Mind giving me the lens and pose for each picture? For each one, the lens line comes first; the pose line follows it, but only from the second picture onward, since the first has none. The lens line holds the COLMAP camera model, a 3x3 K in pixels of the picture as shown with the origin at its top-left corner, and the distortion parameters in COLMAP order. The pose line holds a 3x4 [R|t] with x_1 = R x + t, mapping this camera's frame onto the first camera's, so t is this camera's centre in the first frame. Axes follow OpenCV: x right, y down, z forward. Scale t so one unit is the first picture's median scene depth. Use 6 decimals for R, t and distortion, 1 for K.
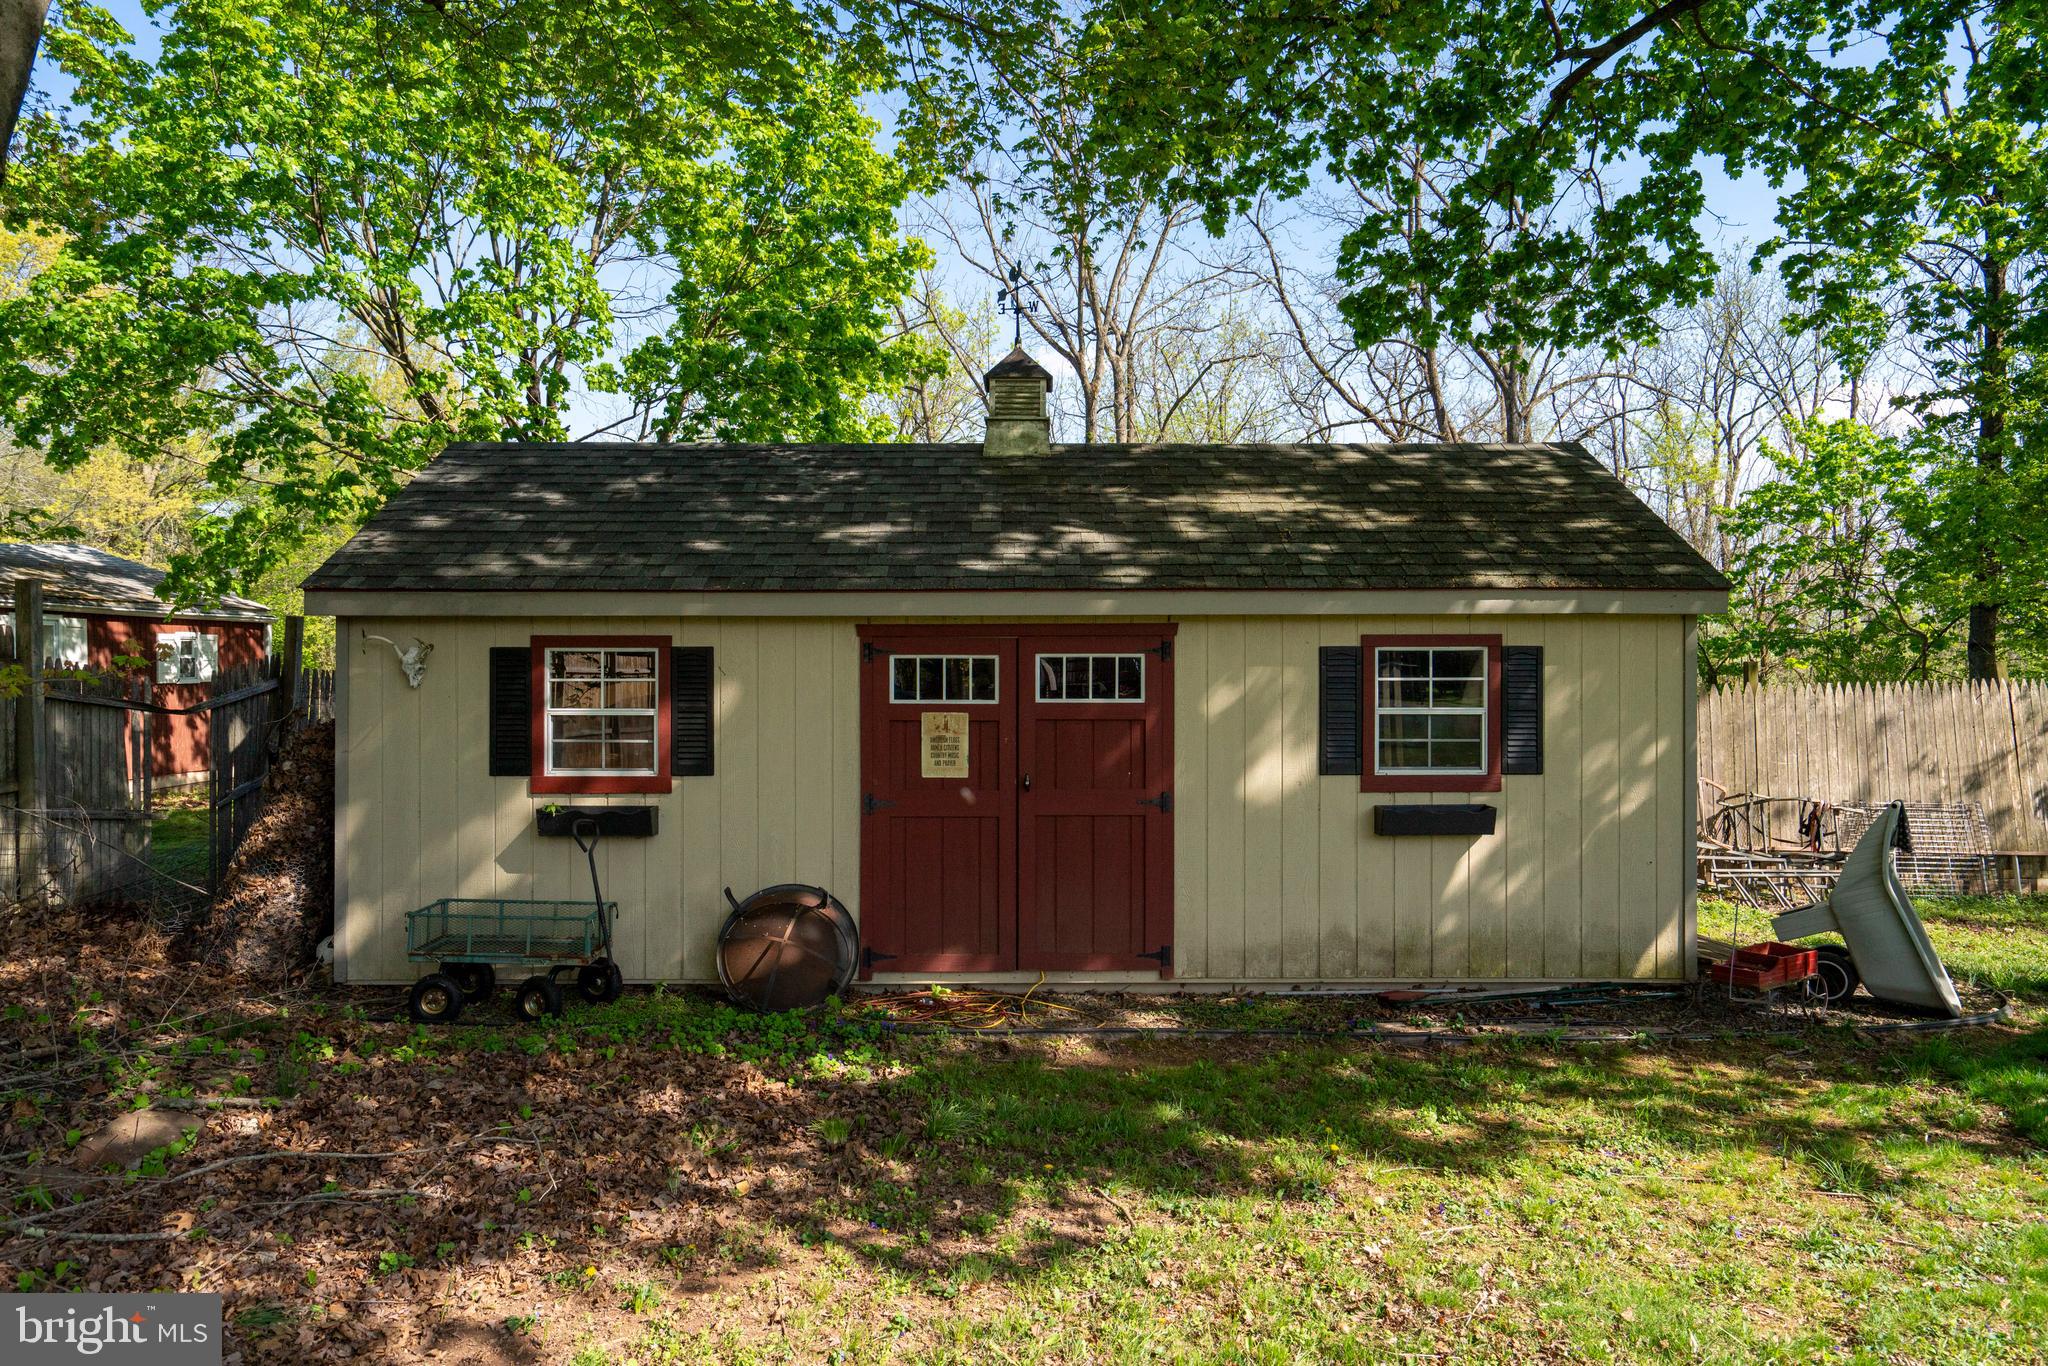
lens RADIAL K [[1332.3, 0, 1022.7], [0, 1332.3, 672.6], [0, 0, 1]] dist [0.013244, -0.007493]
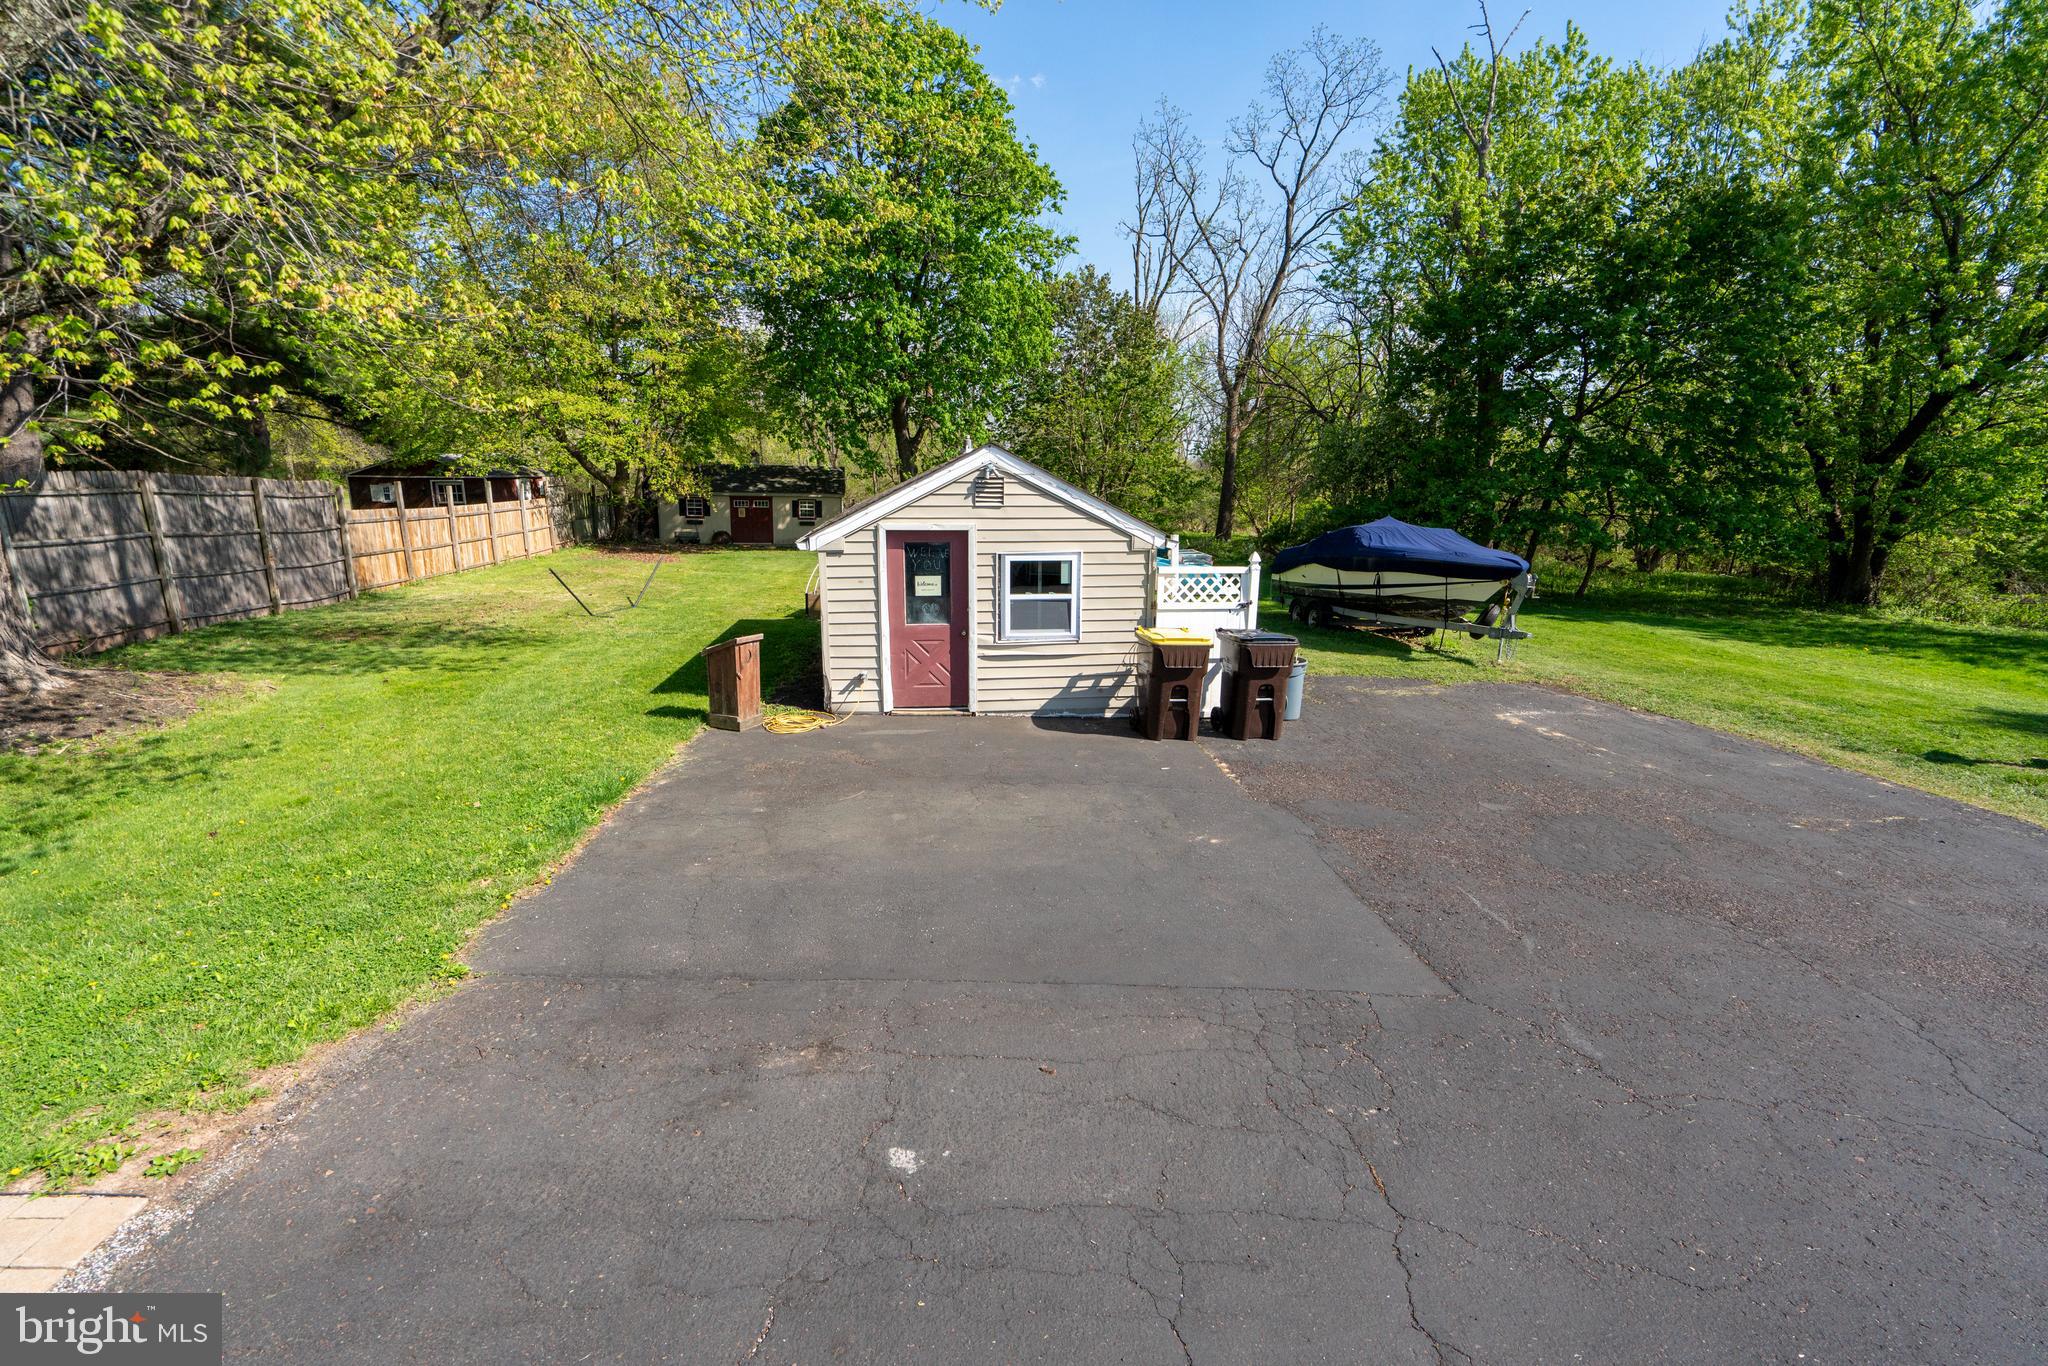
lens RADIAL K [[935.4, 0, 1032.7], [0, 935.4, 678.5], [0, 0, 1]] dist [-0.006916, 0.001028]
pose [[0.998185, 0.011510, 0.059104, 1.299640], [-0.023681, 0.977505, 0.209578, -0.181481], [-0.055363, -0.210598, 0.976004, -4.557123]]
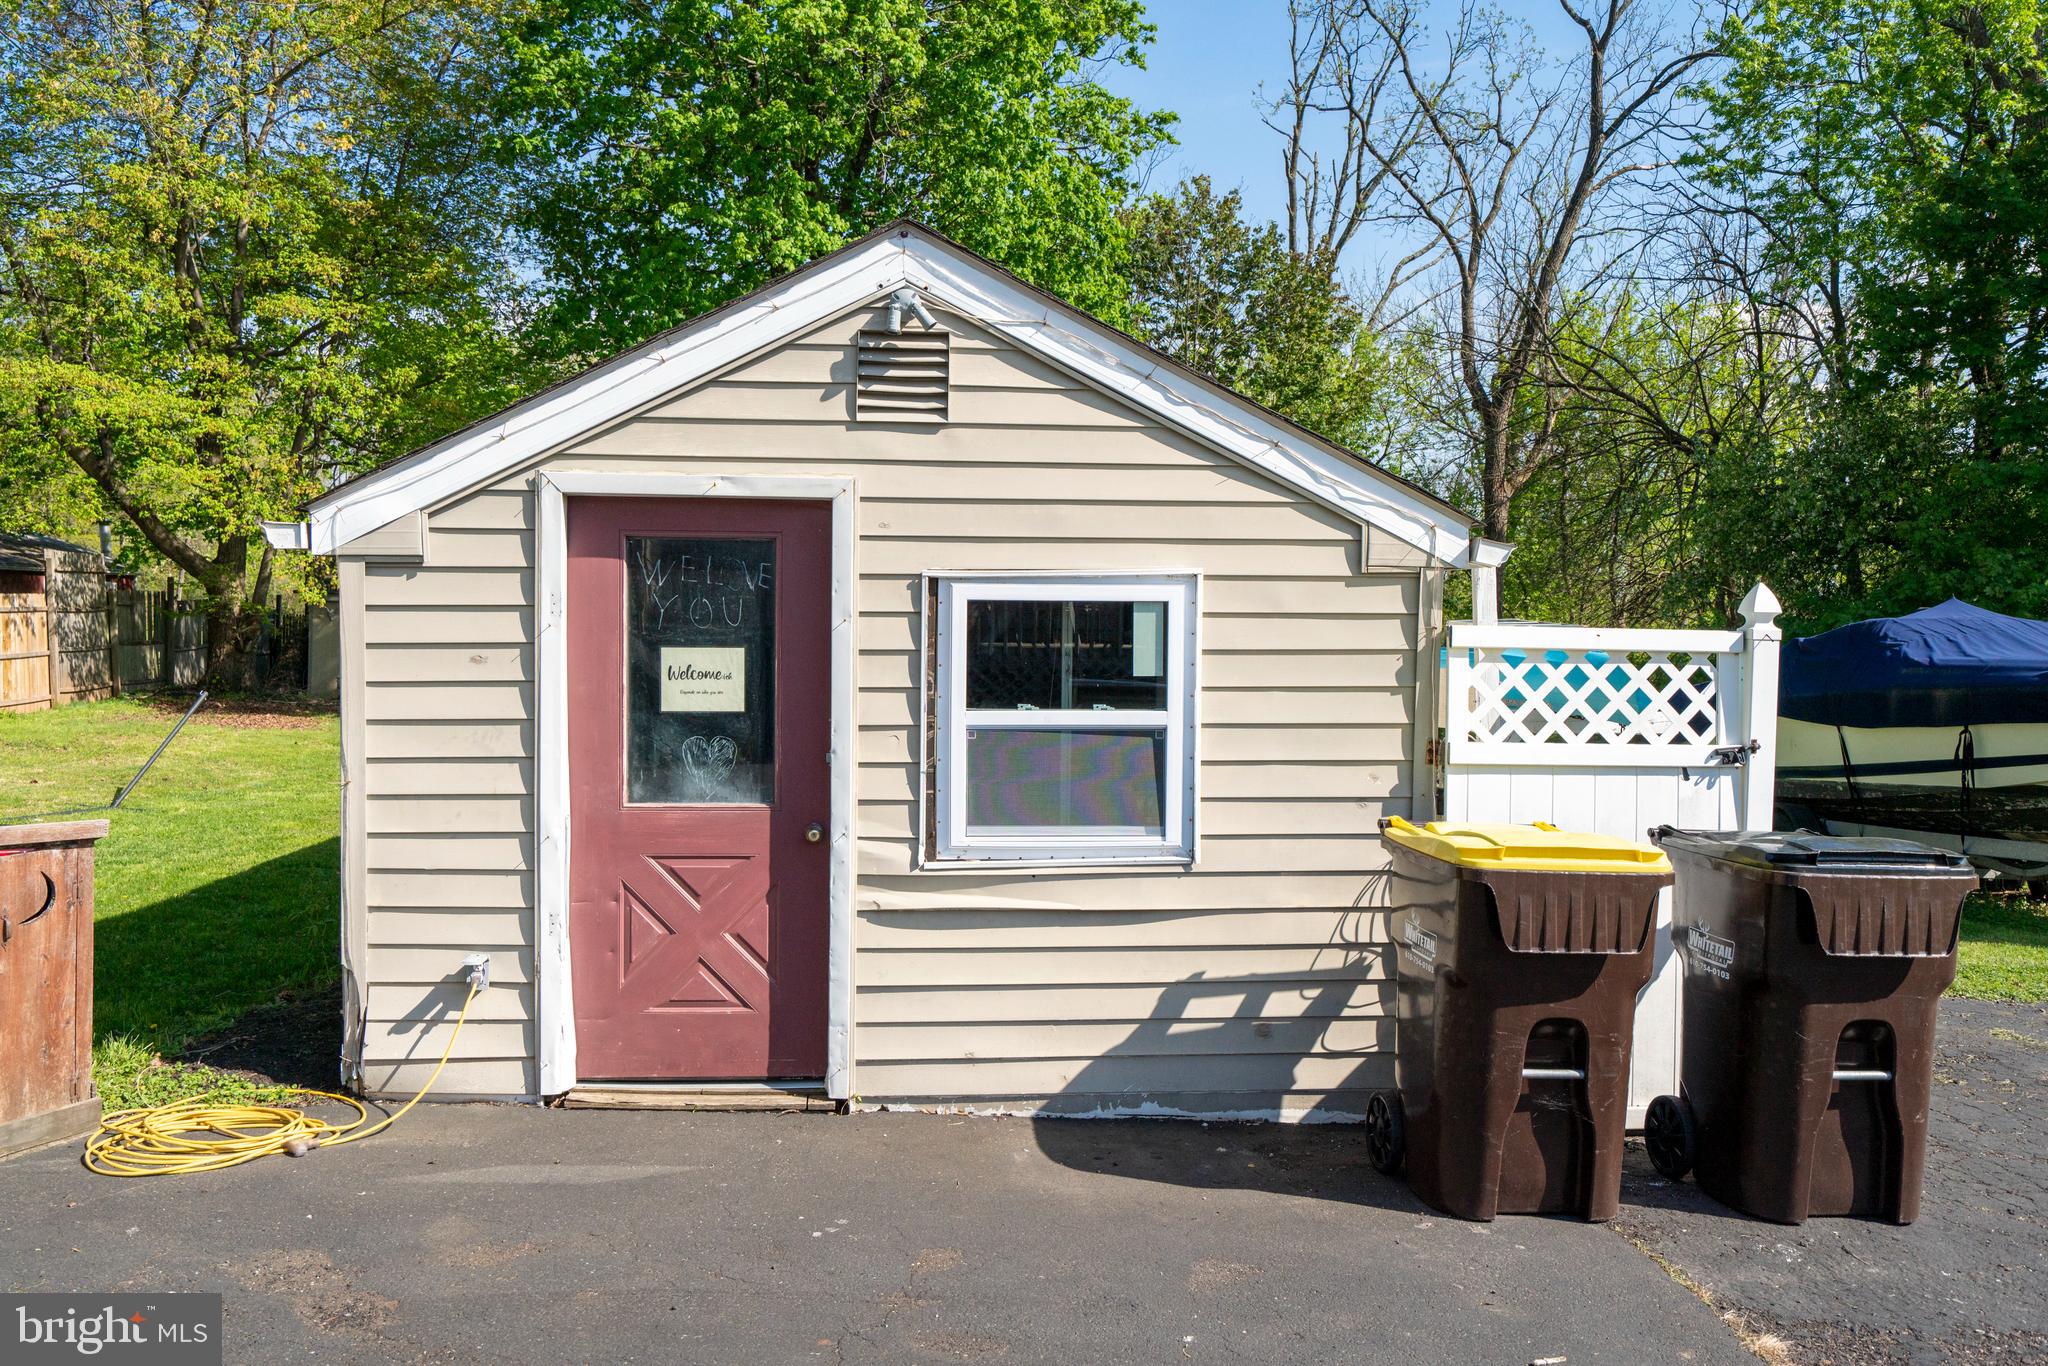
lens RADIAL K [[1845.2, 0, 1011.6], [0, 1845.2, 663.9], [0, 0, 1]] dist [0.006967, 0.007862]
pose [[0.999517, 0.027861, 0.013781, 1.340339], [-0.028311, 0.999035, 0.033566, -0.093034], [-0.012833, -0.033940, 0.999341, -4.158277]]
